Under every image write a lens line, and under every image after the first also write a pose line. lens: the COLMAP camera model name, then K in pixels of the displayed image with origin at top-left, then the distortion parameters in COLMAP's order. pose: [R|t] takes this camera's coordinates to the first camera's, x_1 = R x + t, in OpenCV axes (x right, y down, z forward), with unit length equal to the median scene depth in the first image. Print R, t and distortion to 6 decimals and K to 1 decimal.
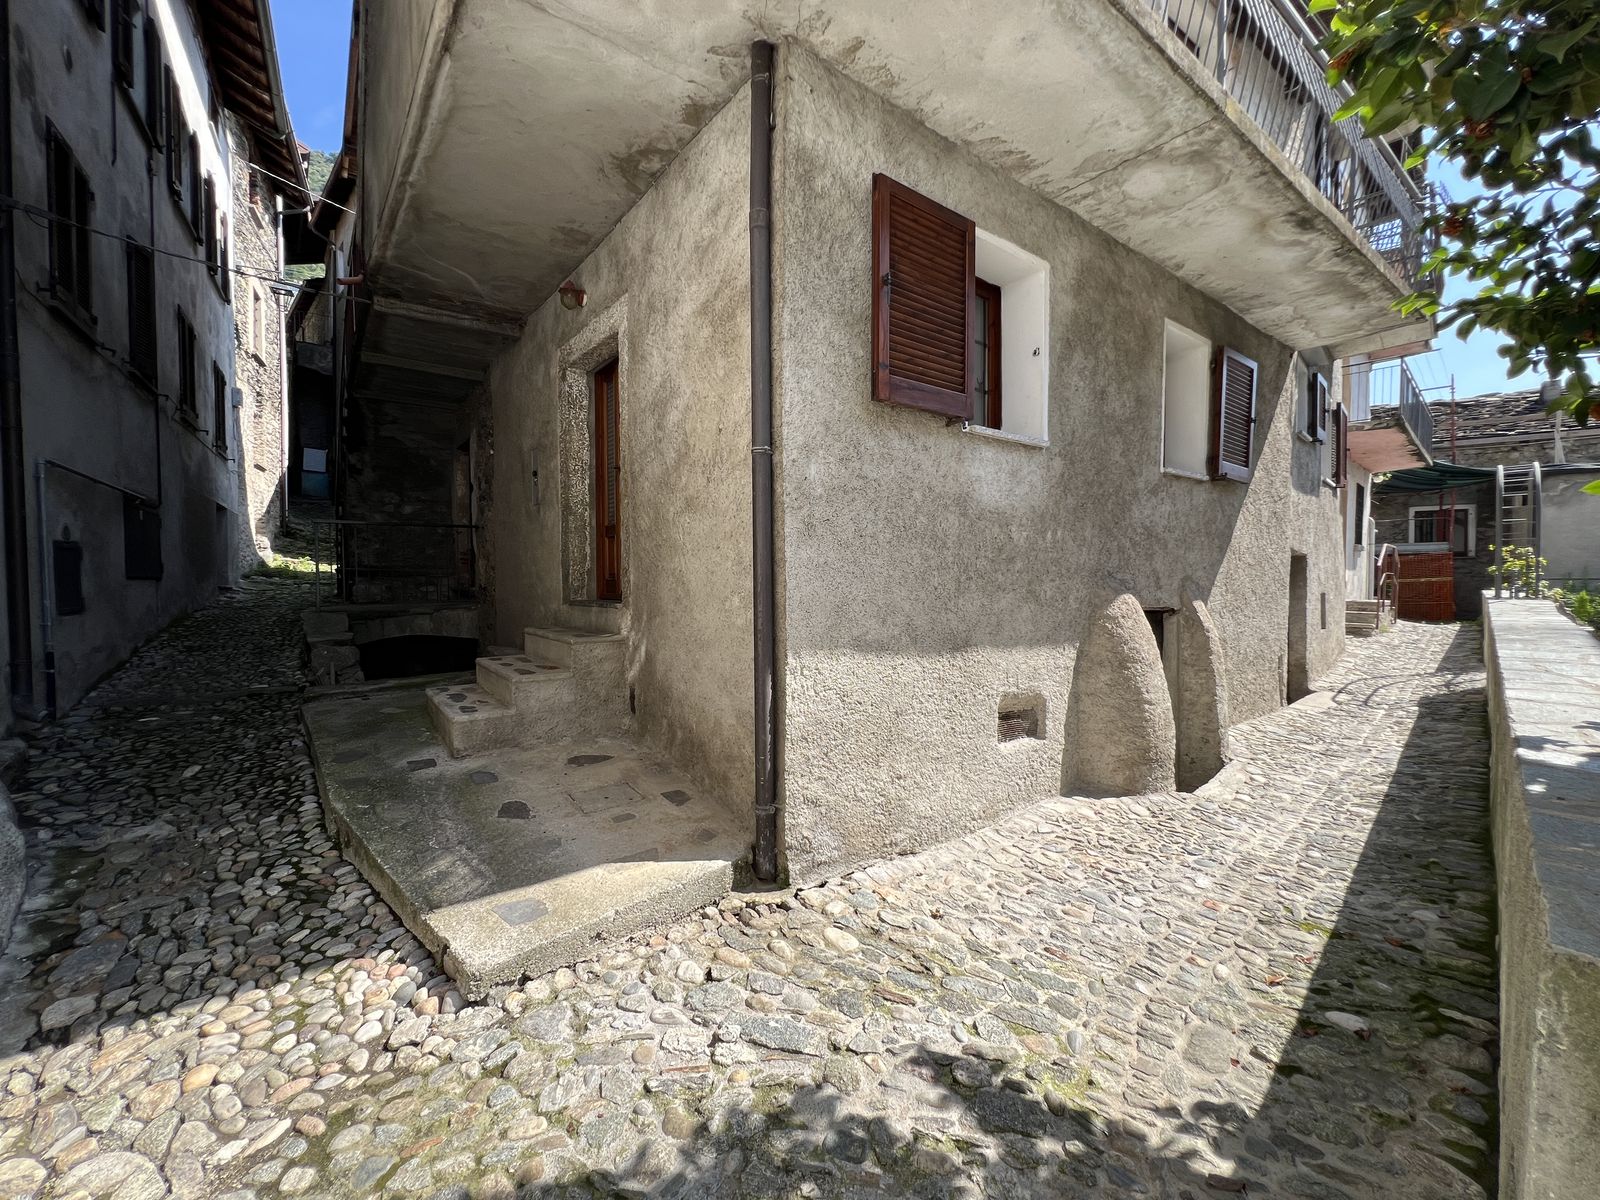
lens RADIAL K [[641.7, 0, 797.1], [0, 641.7, 595.0], [0, 0, 1]] dist [-0.003022, 0.000770]
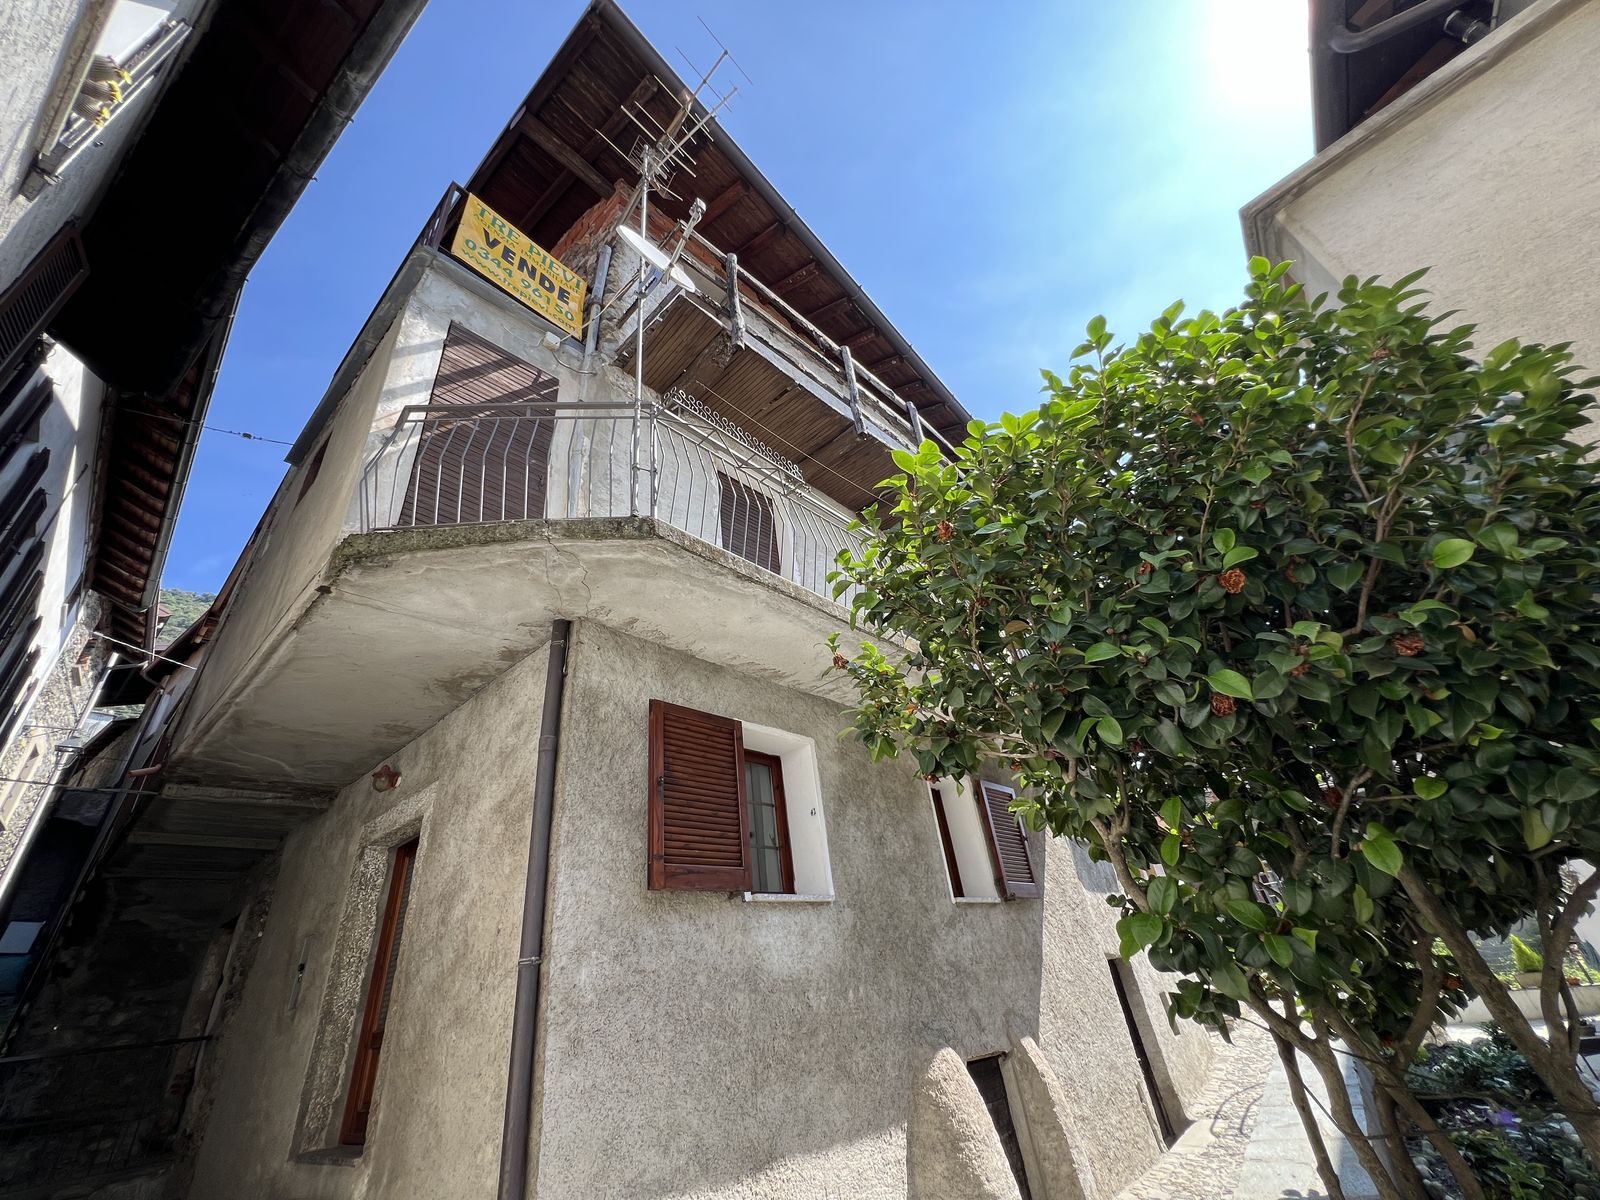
lens RADIAL K [[641.7, 0, 796.8], [0, 641.7, 597.0], [0, 0, 1]] dist [-0.003022, 0.000770]
pose [[0.978737, -0.005092, 0.205057, 0.119930], [0.119257, 0.827492, -0.548666, -0.075235], [-0.166890, 0.561454, 0.810504, -0.164136]]
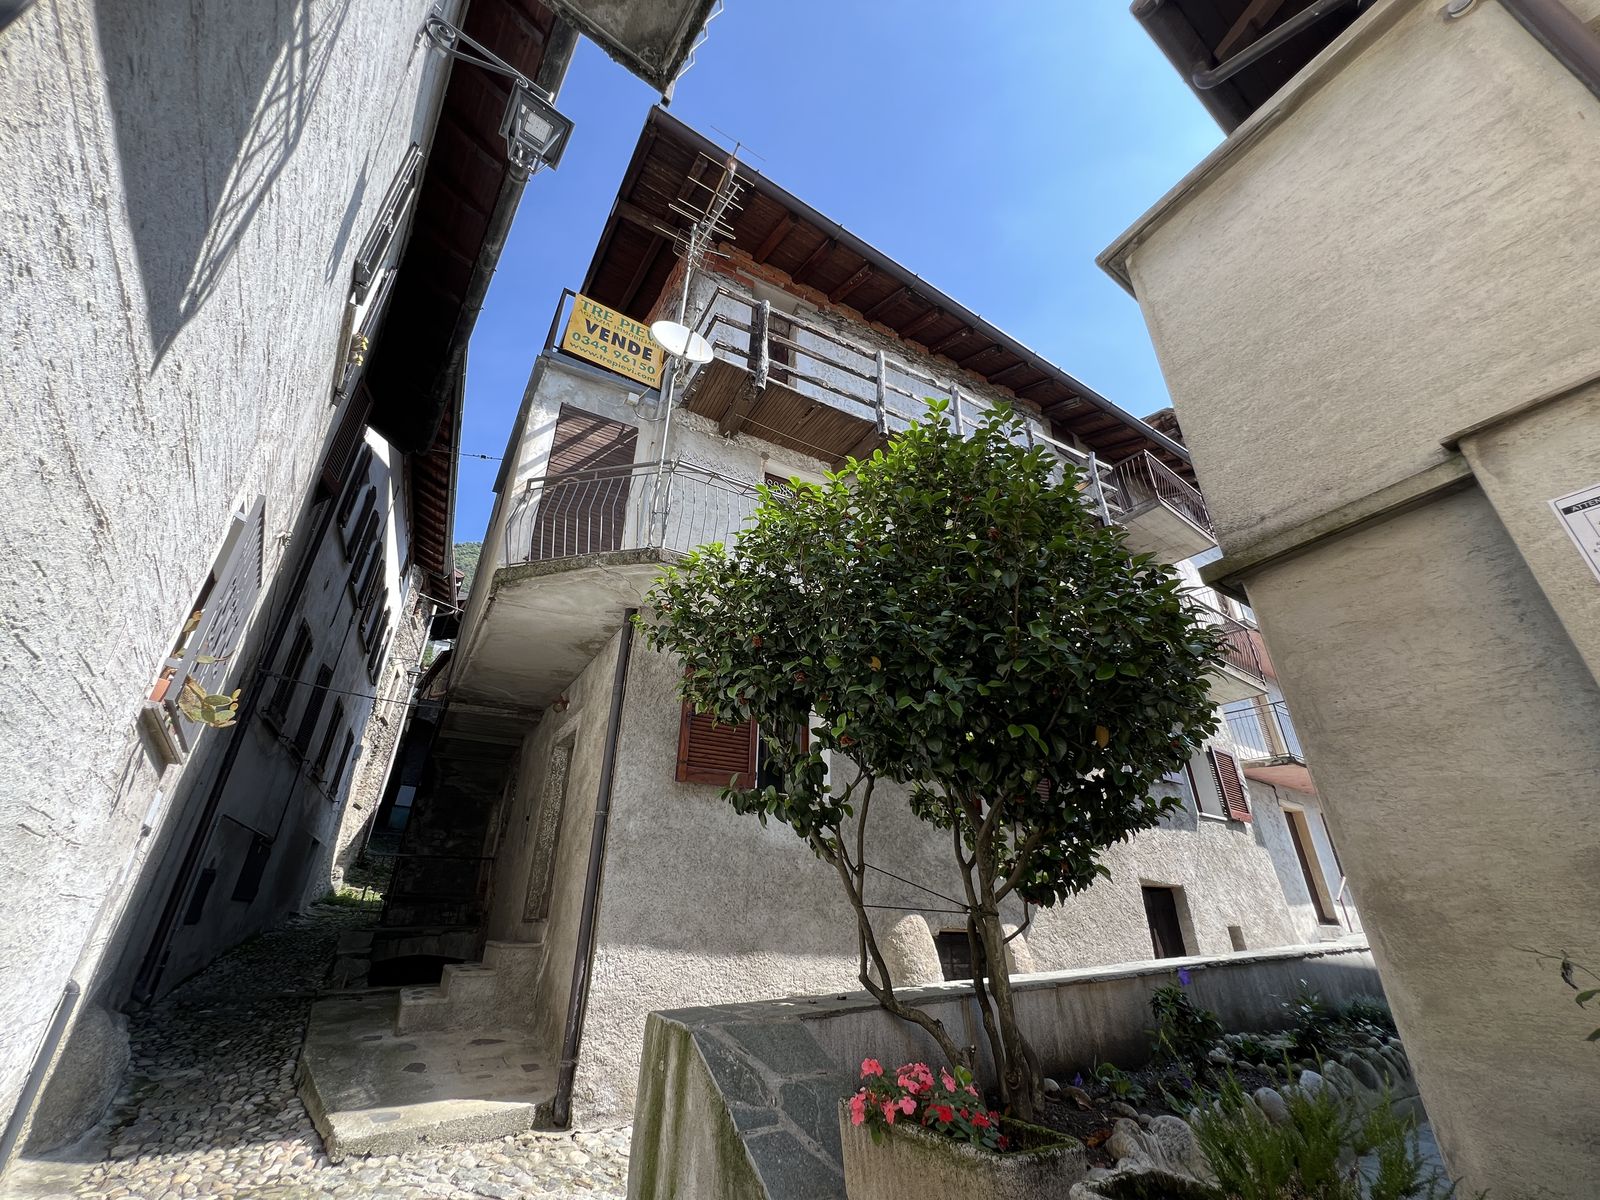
lens RADIAL K [[641.7, 0, 797.2], [0, 641.7, 596.9], [0, 0, 1]] dist [-0.003022, 0.000770]
pose [[0.992896, -0.044274, -0.110442, 0.547934], [-0.013274, 0.881187, -0.472582, 0.058748], [0.118243, 0.470691, 0.874339, -0.589114]]
